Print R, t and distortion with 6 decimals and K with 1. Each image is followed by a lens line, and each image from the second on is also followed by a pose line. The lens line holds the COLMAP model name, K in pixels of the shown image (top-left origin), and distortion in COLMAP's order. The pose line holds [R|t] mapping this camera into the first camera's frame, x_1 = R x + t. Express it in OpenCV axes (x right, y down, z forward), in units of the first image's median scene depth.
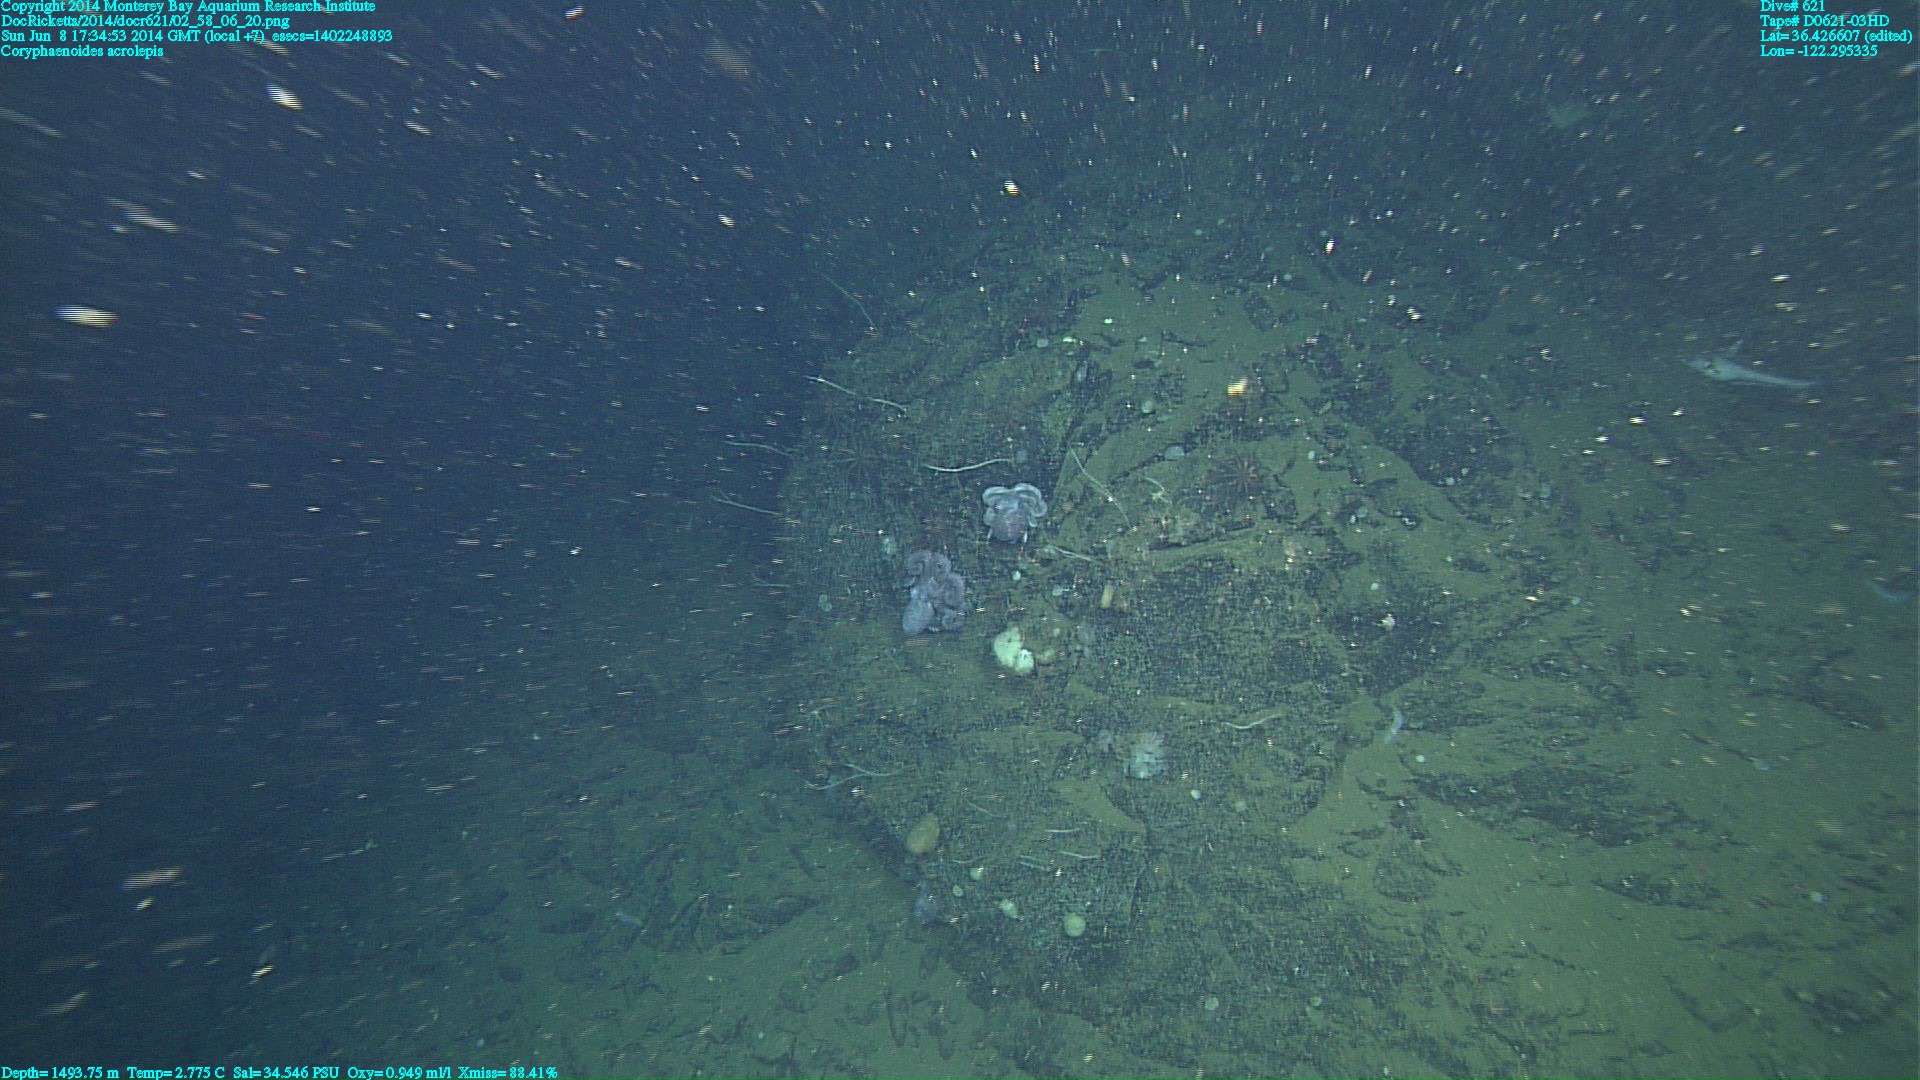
lens RADIAL K [[1251.5, 0, 969.2], [0, 1251.5, 545.8], [0, 0, 1]] dist [0.001126, 0.064108]
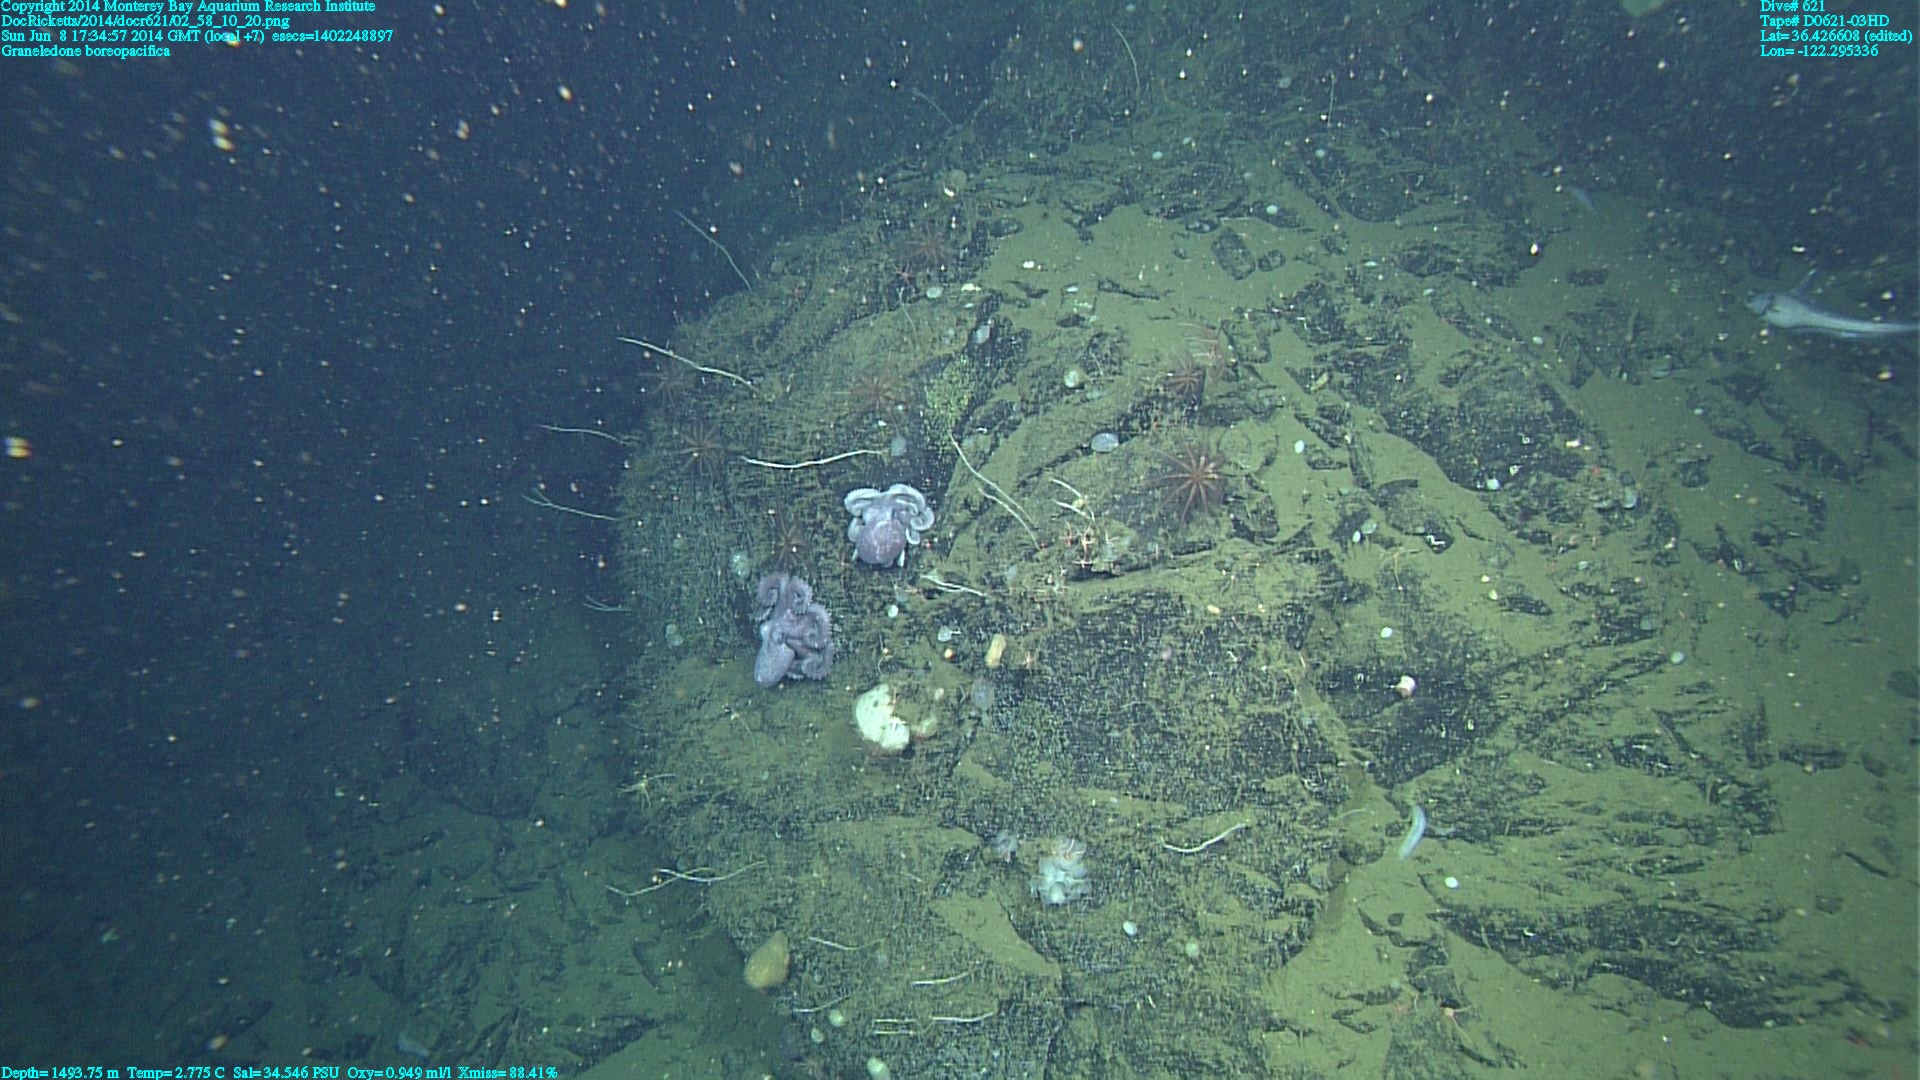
lens RADIAL K [[1251.5, 0, 961.0], [0, 1251.5, 546.8], [0, 0, 1]] dist [0.001126, 0.064108]
pose [[0.999962, 0.003744, -0.007841, 0.086479], [-0.003668, 0.999946, 0.009713, -0.021551], [0.007877, -0.009683, 0.999922, 0.283946]]
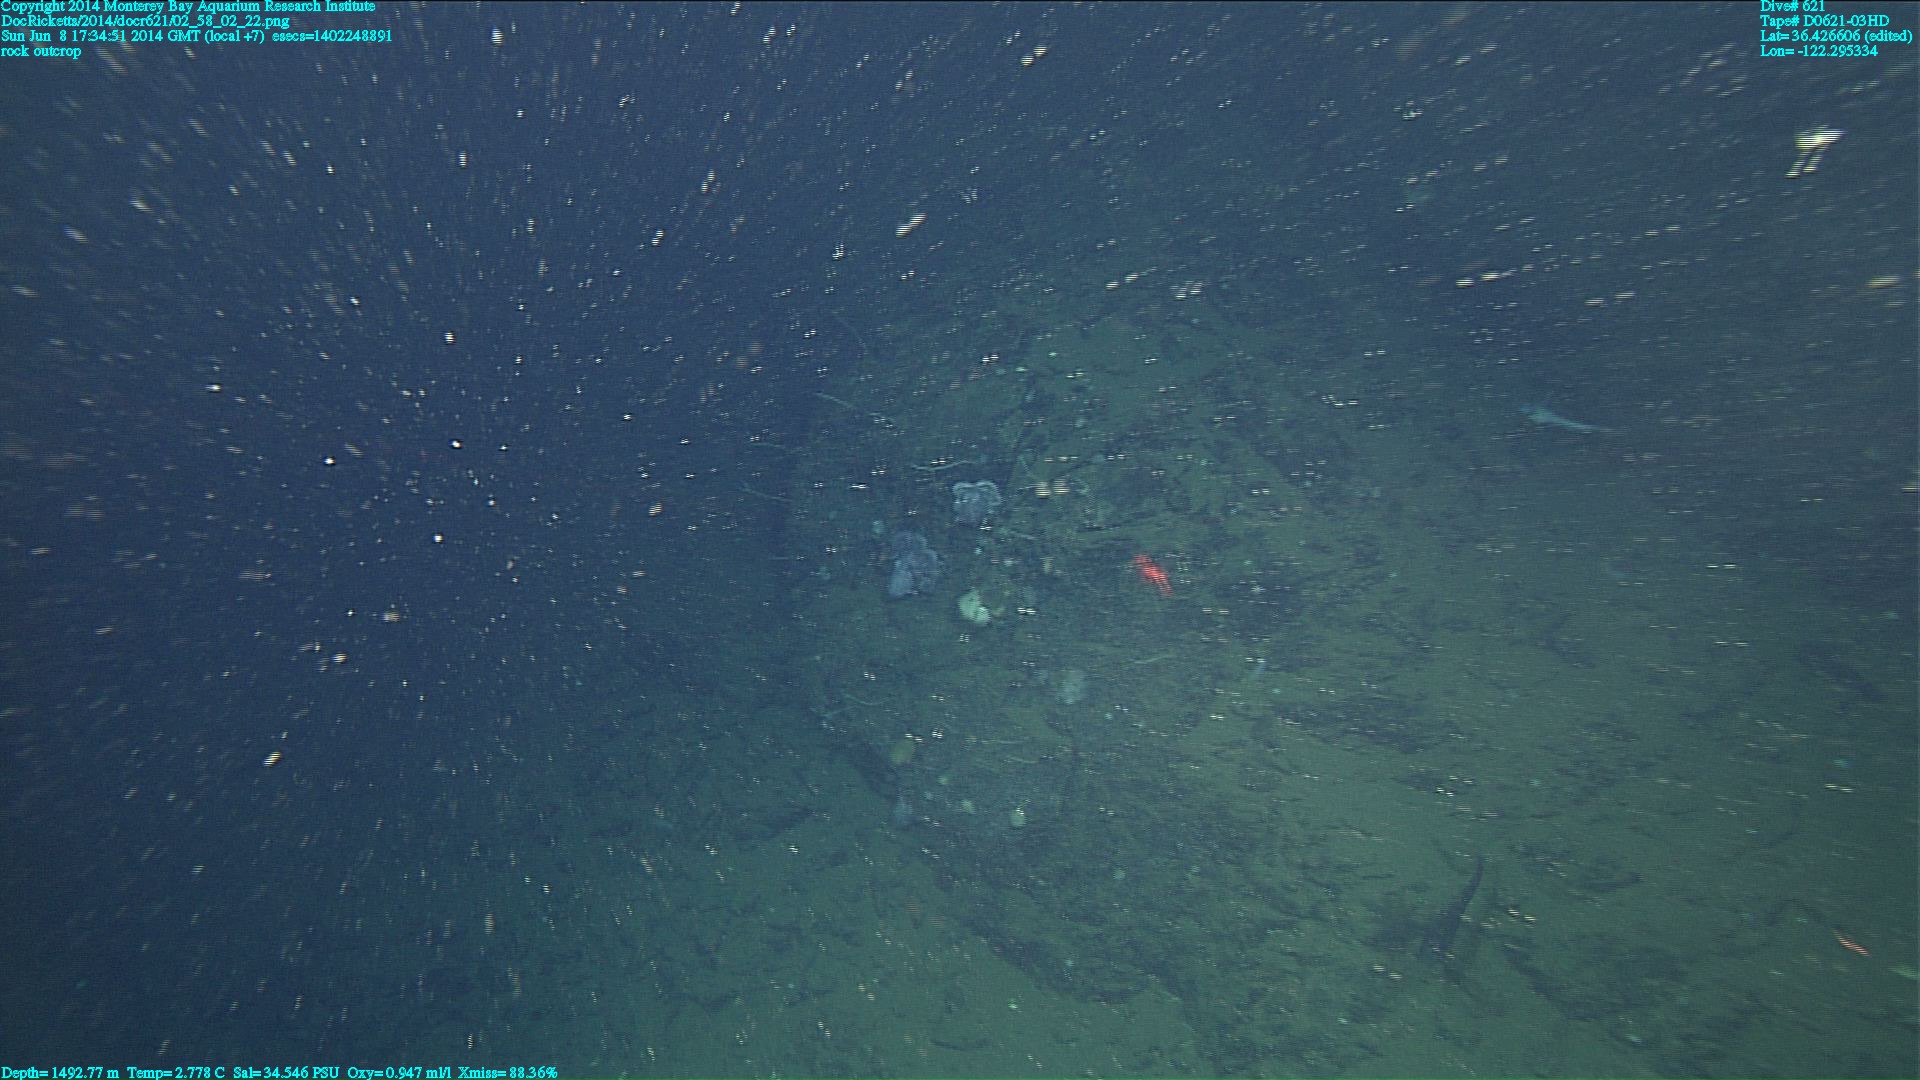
lens RADIAL K [[1251.5, 0, 967.2], [0, 1251.5, 537.6], [0, 0, 1]] dist [0.001126, 0.064108]
pose [[0.999618, 0.015496, 0.022865, -0.003071], [-0.015519, 0.999879, 0.000838, 0.009564], [-0.022850, -0.001193, 0.999738, -0.310176]]
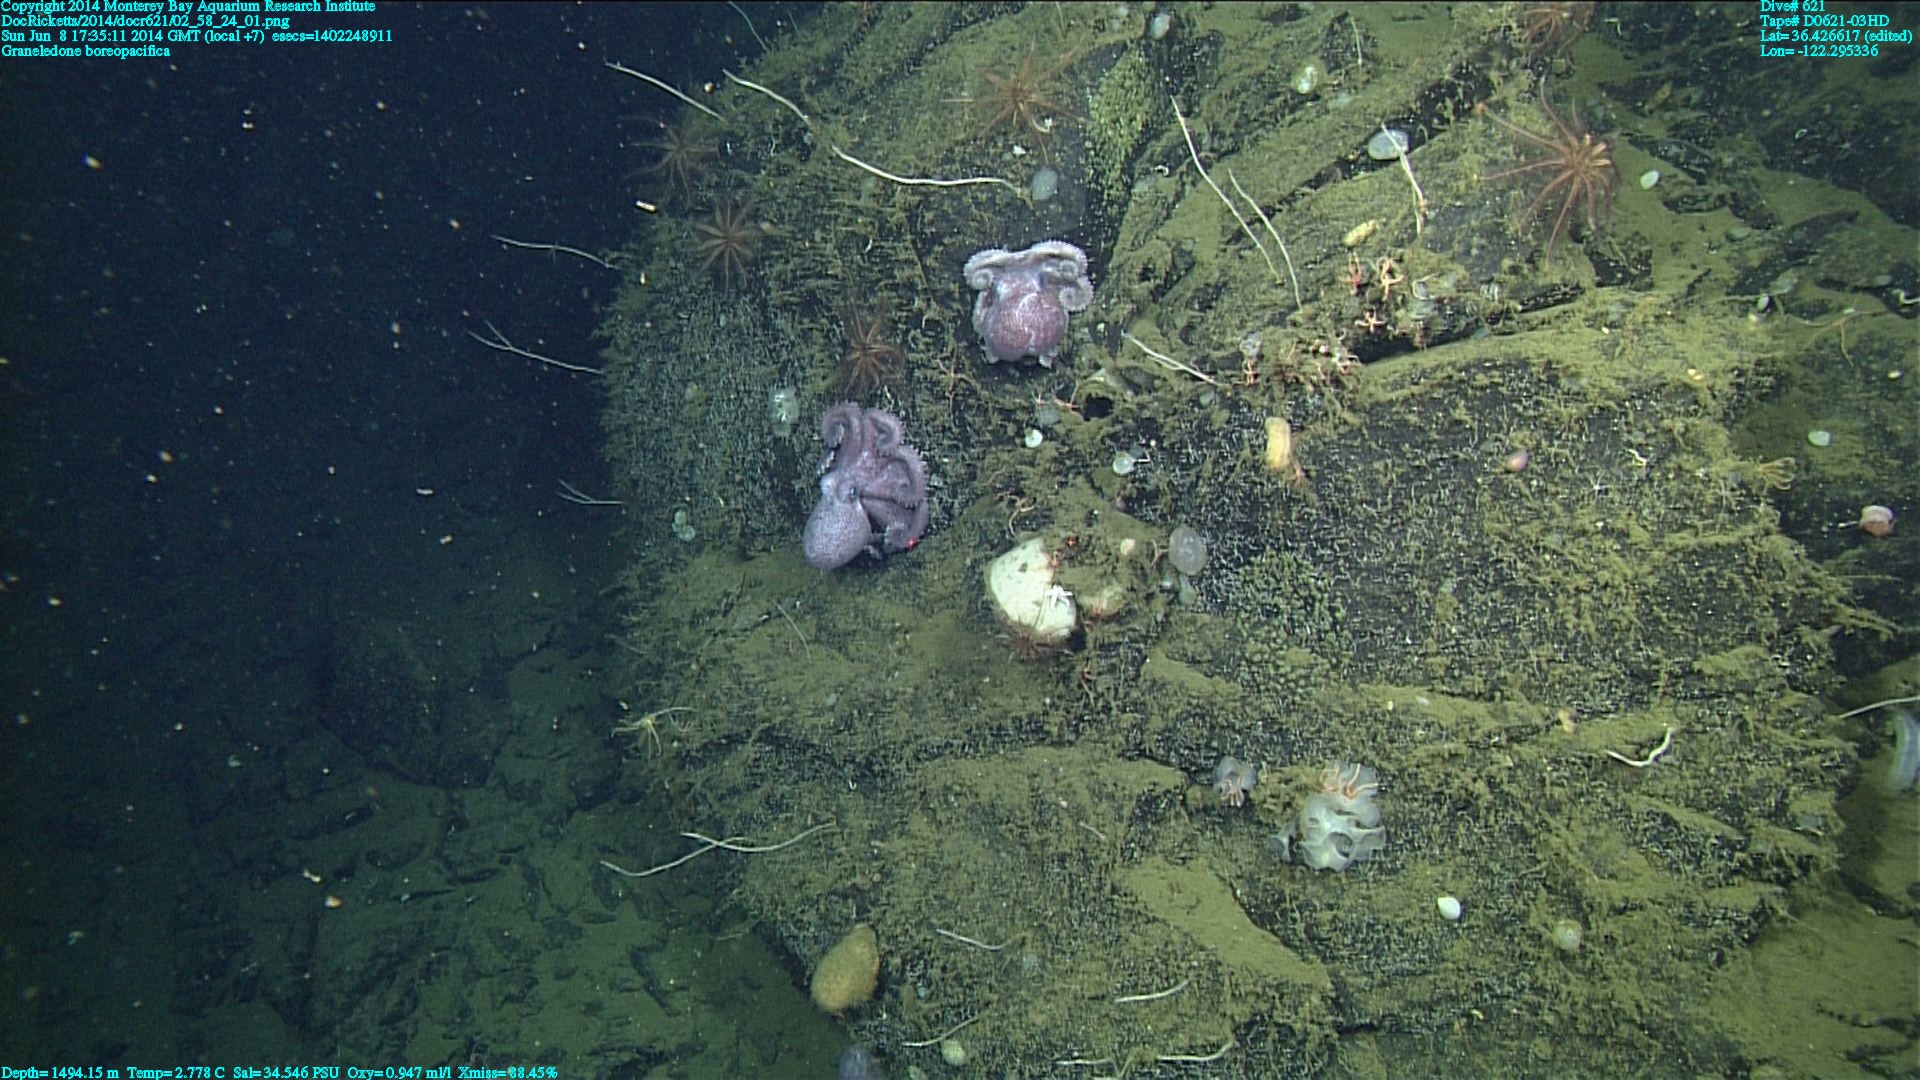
lens RADIAL K [[1251.5, 0, 968.4], [0, 1251.5, 543.7], [0, 0, 1]] dist [0.001126, 0.064108]
pose [[0.999636, -0.006566, 0.026181, -0.000450], [0.006407, 0.999961, 0.006159, 0.063893], [-0.026221, -0.005989, 0.999638, 0.536830]]
